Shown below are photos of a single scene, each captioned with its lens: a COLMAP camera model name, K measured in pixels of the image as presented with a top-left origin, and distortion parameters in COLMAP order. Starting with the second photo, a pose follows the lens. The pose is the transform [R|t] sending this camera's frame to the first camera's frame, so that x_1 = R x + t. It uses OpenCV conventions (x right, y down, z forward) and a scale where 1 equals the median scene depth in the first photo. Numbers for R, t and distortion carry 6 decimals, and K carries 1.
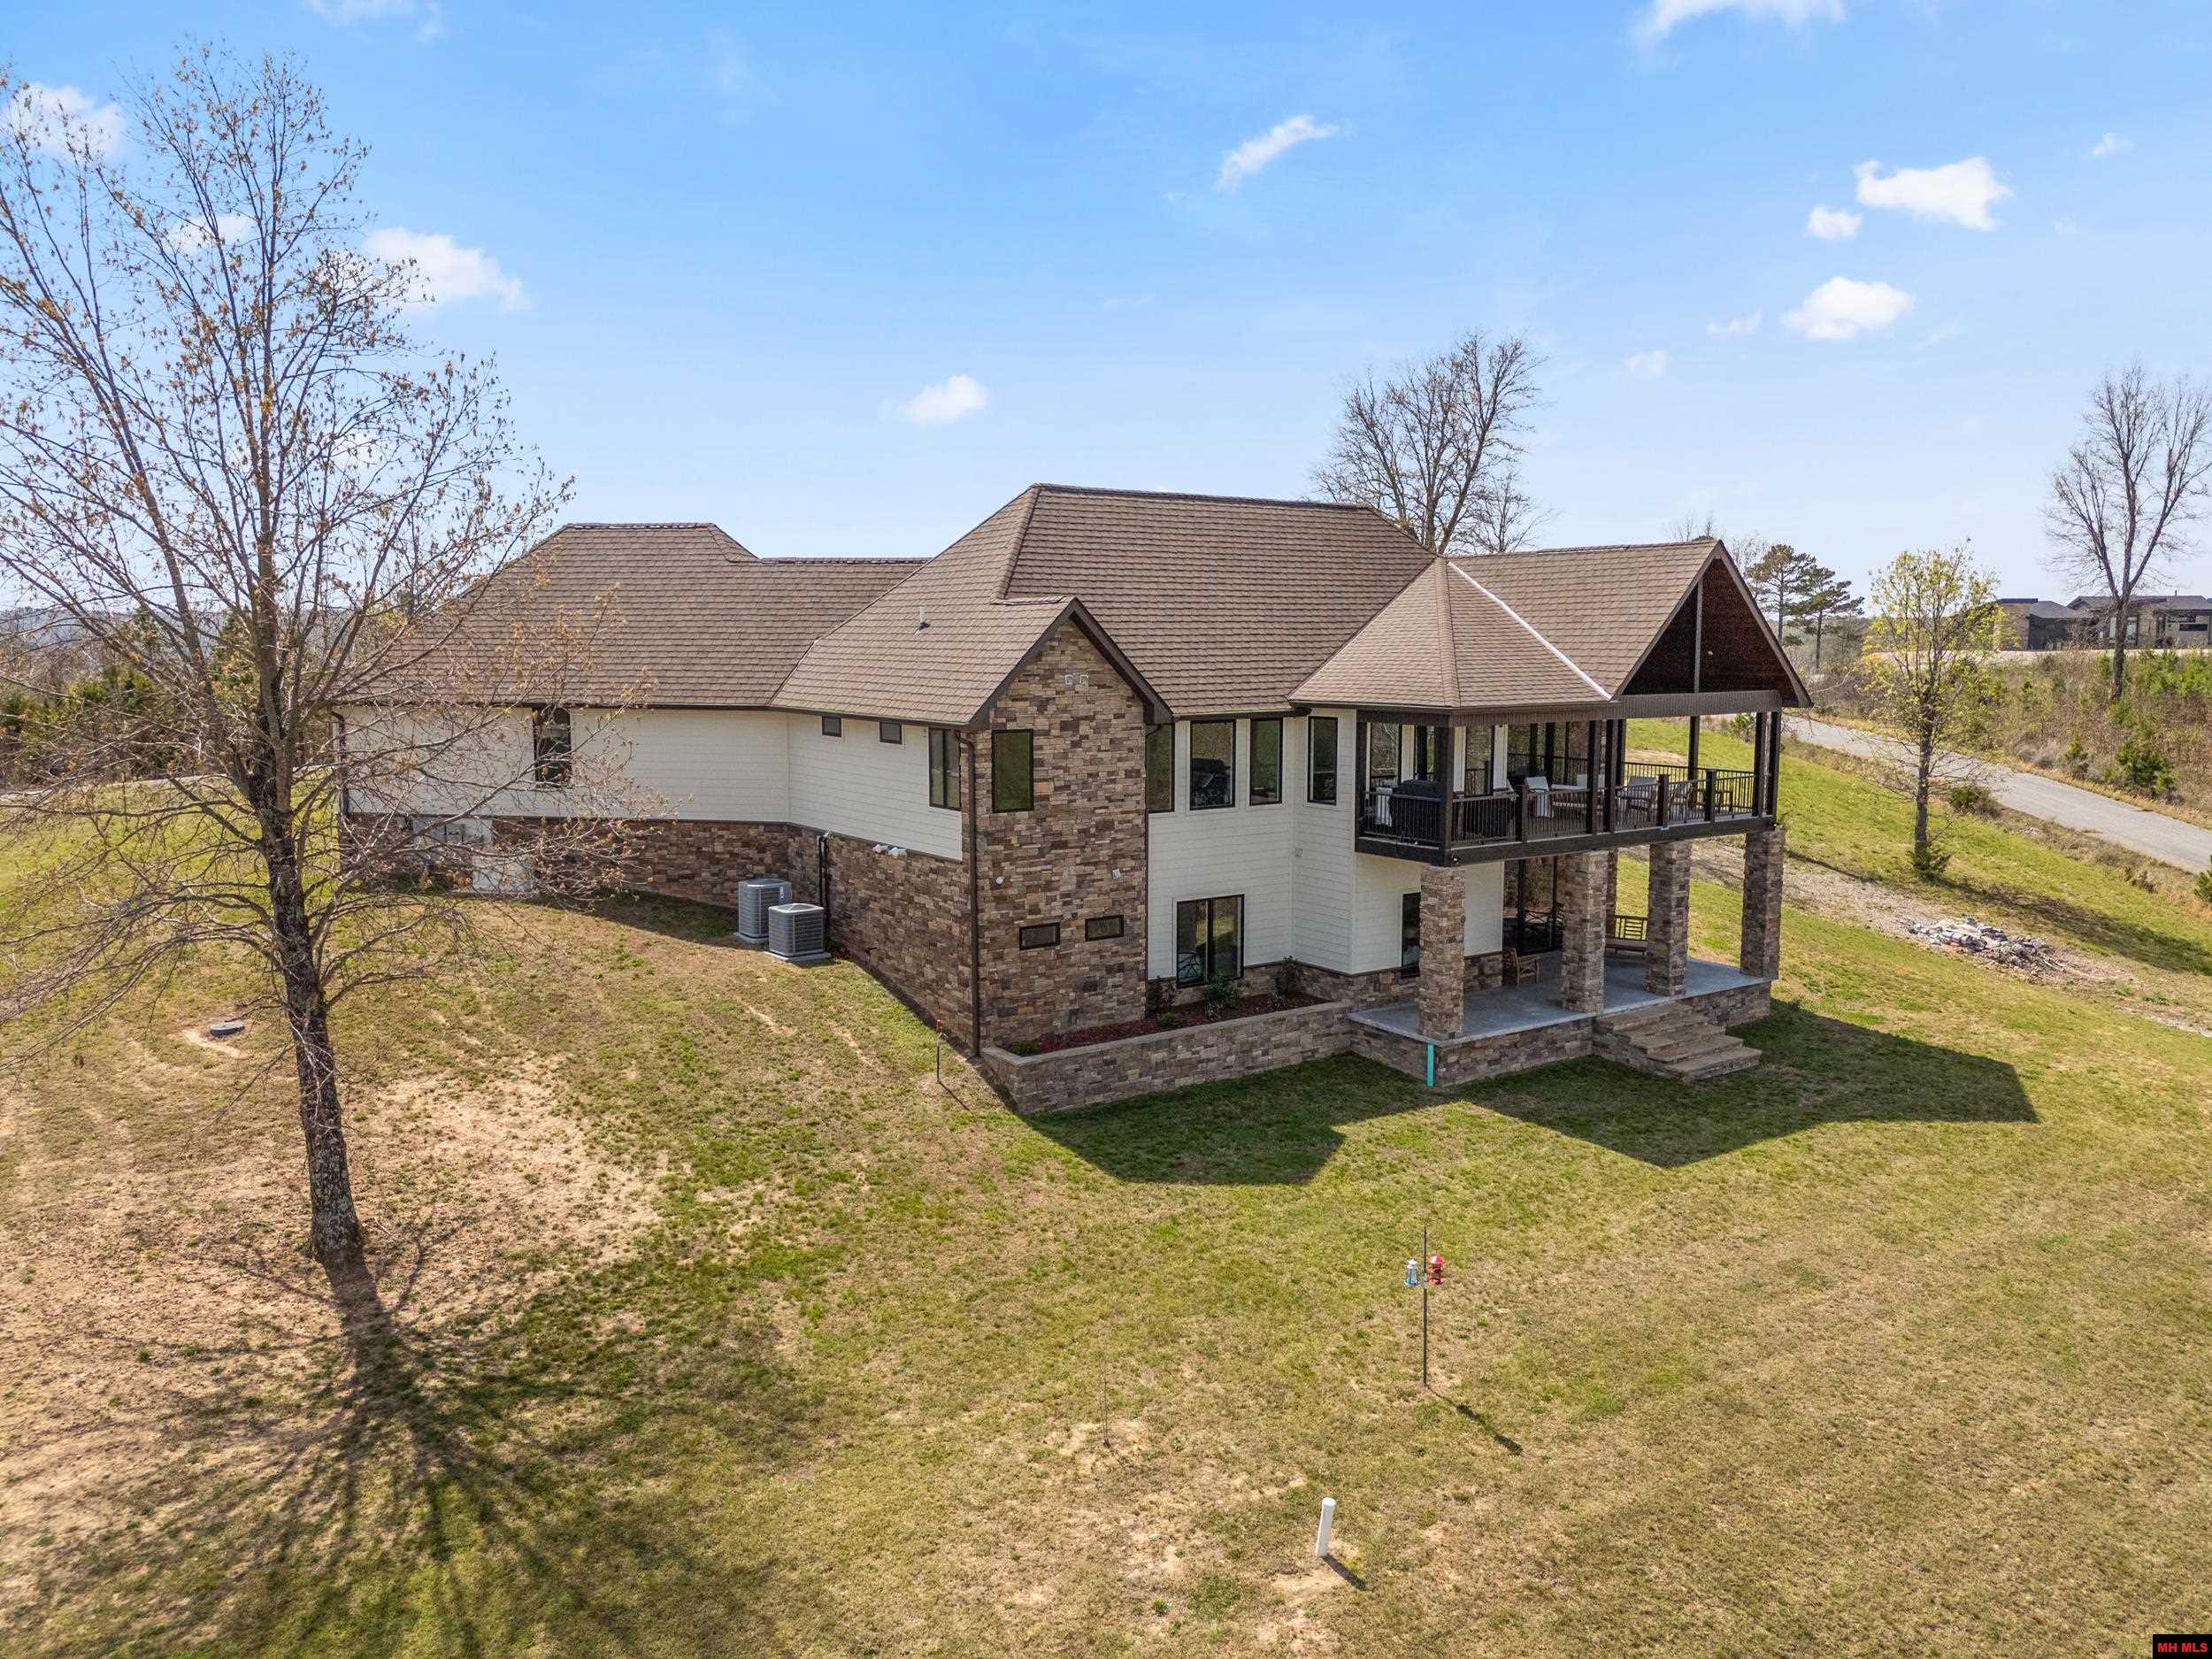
lens RADIAL K [[1666.3, 0, 1106.0], [0, 1666.3, 829.5], [0, 0, 1]] dist [0.104579, -0.180487]
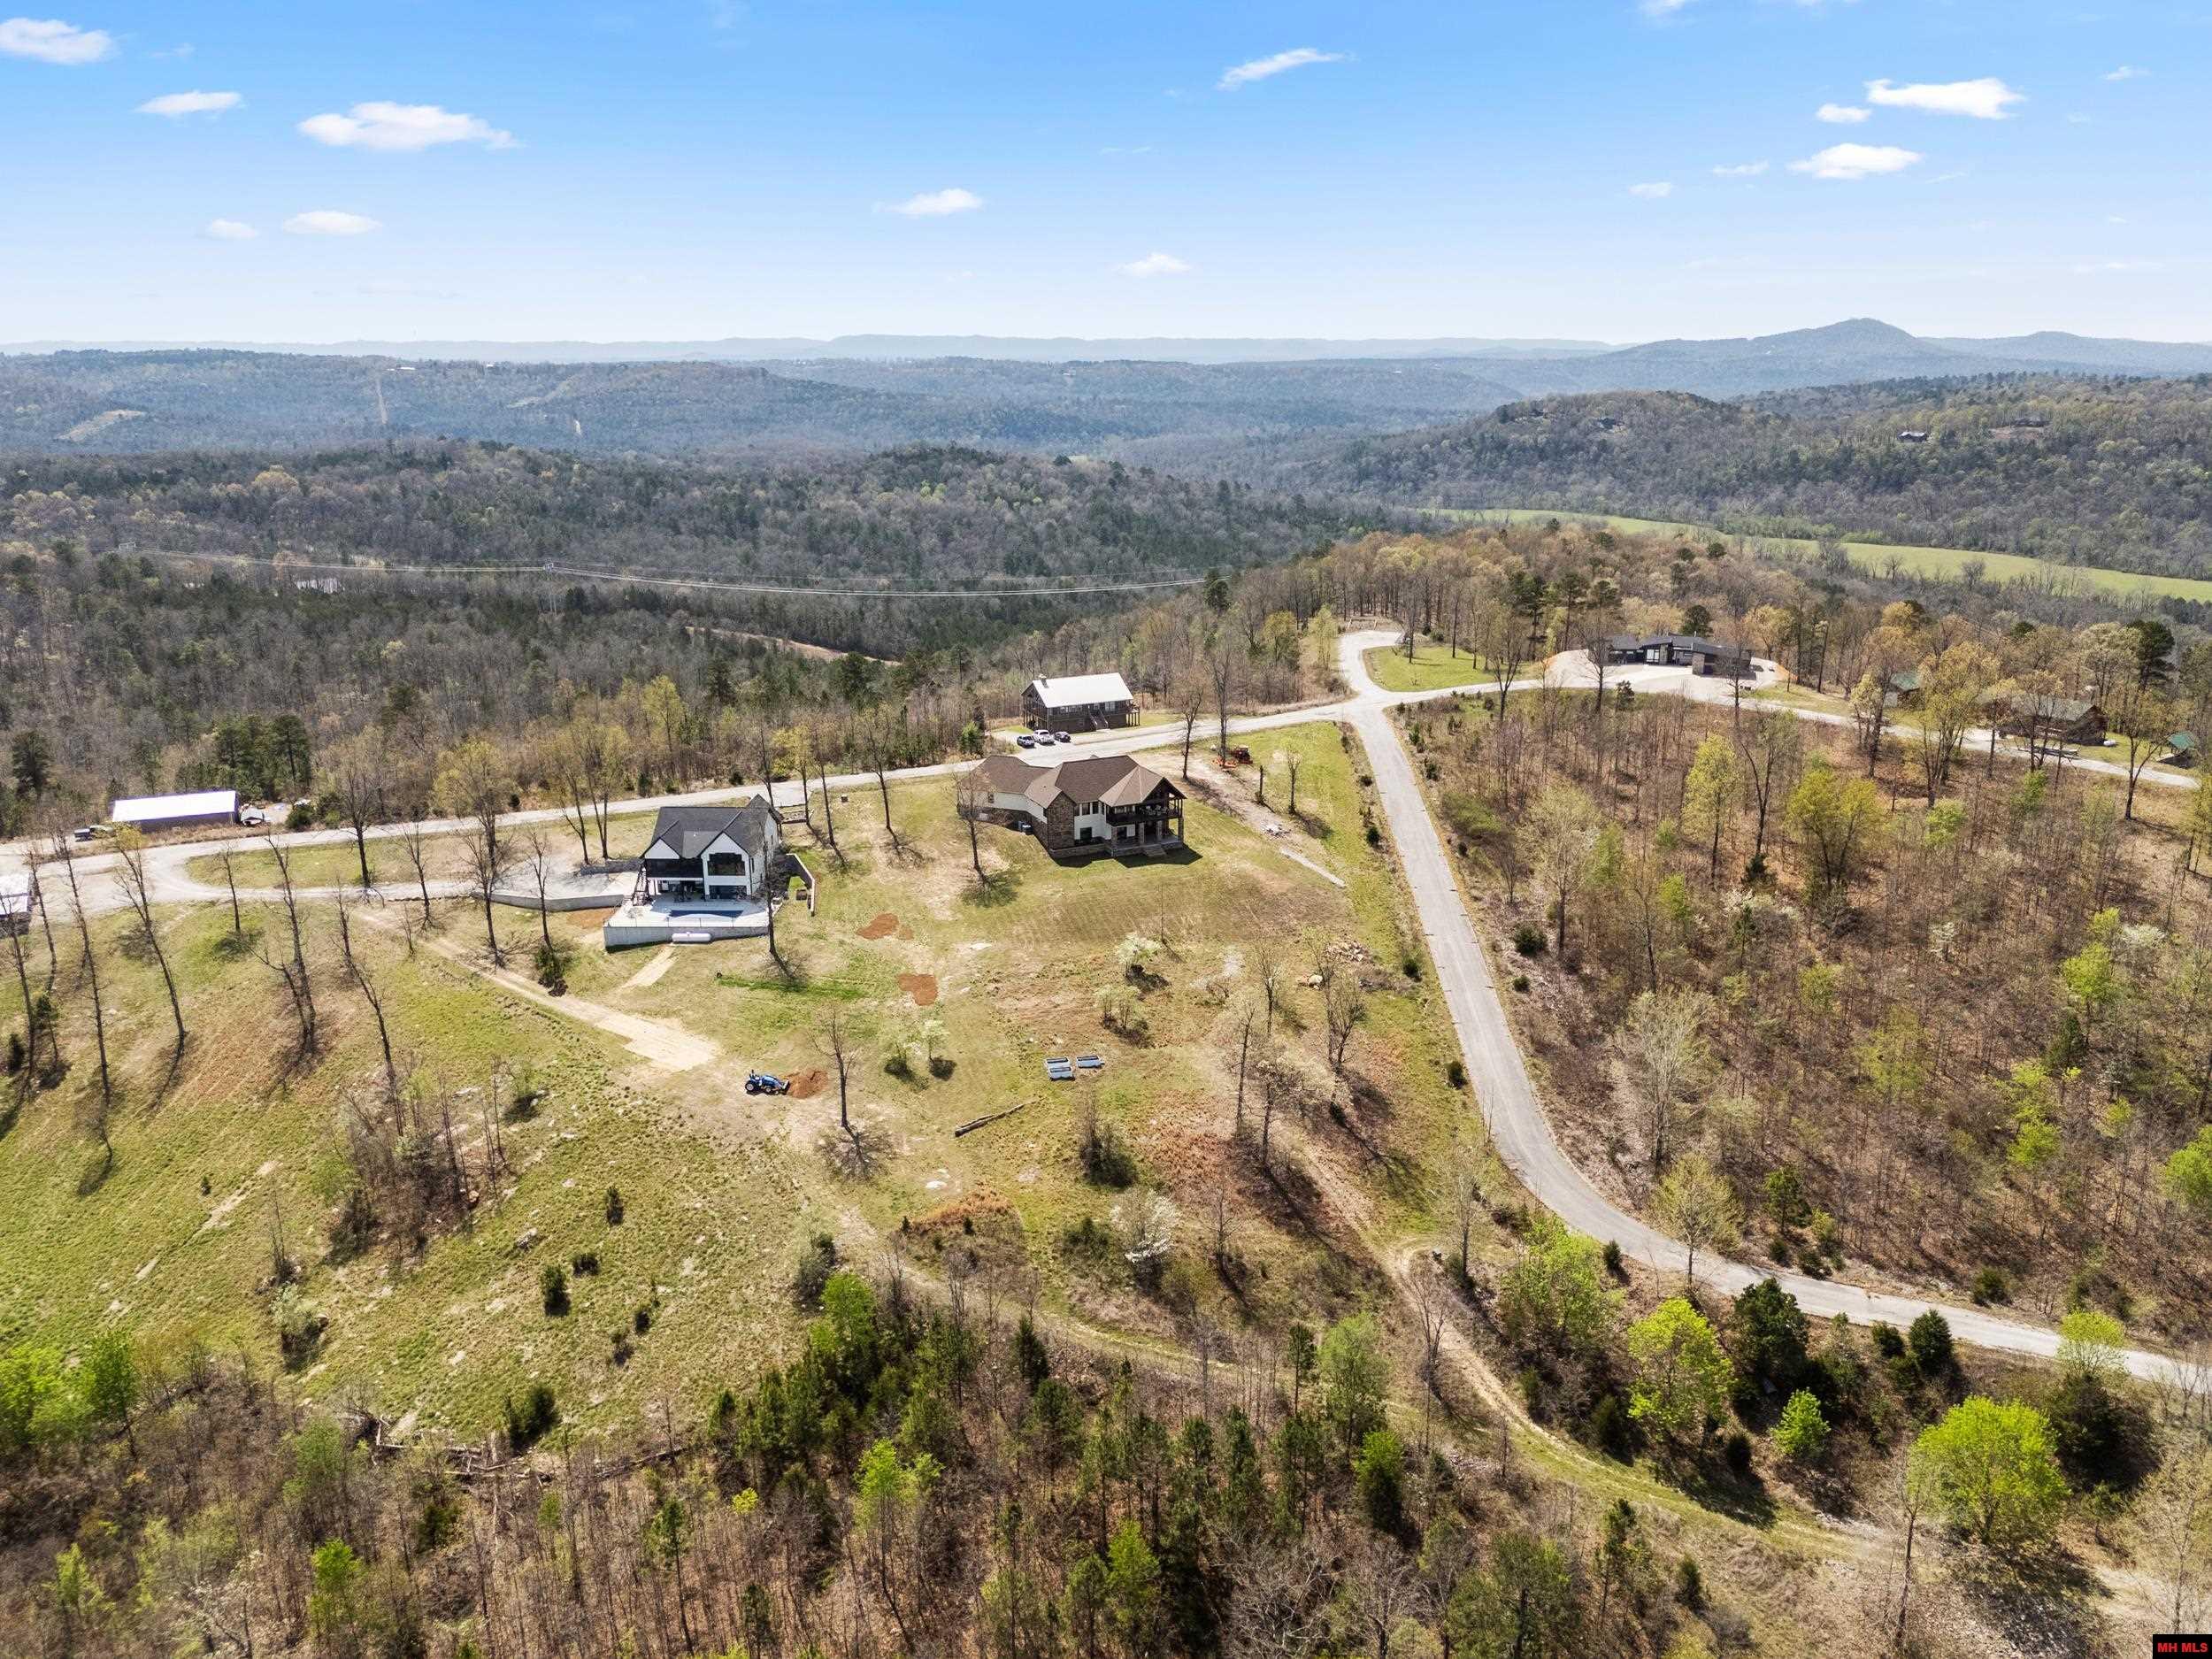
lens RADIAL K [[1666.3, 0, 1106.0], [0, 1666.3, 829.5], [0, 0, 1]] dist [0.104579, -0.180487]
pose [[0.982286, 0.044747, -0.181966, 1.517438], [-0.015634, 0.987255, 0.158378, -1.132879], [0.186733, -0.152727, 0.970466, -6.145901]]
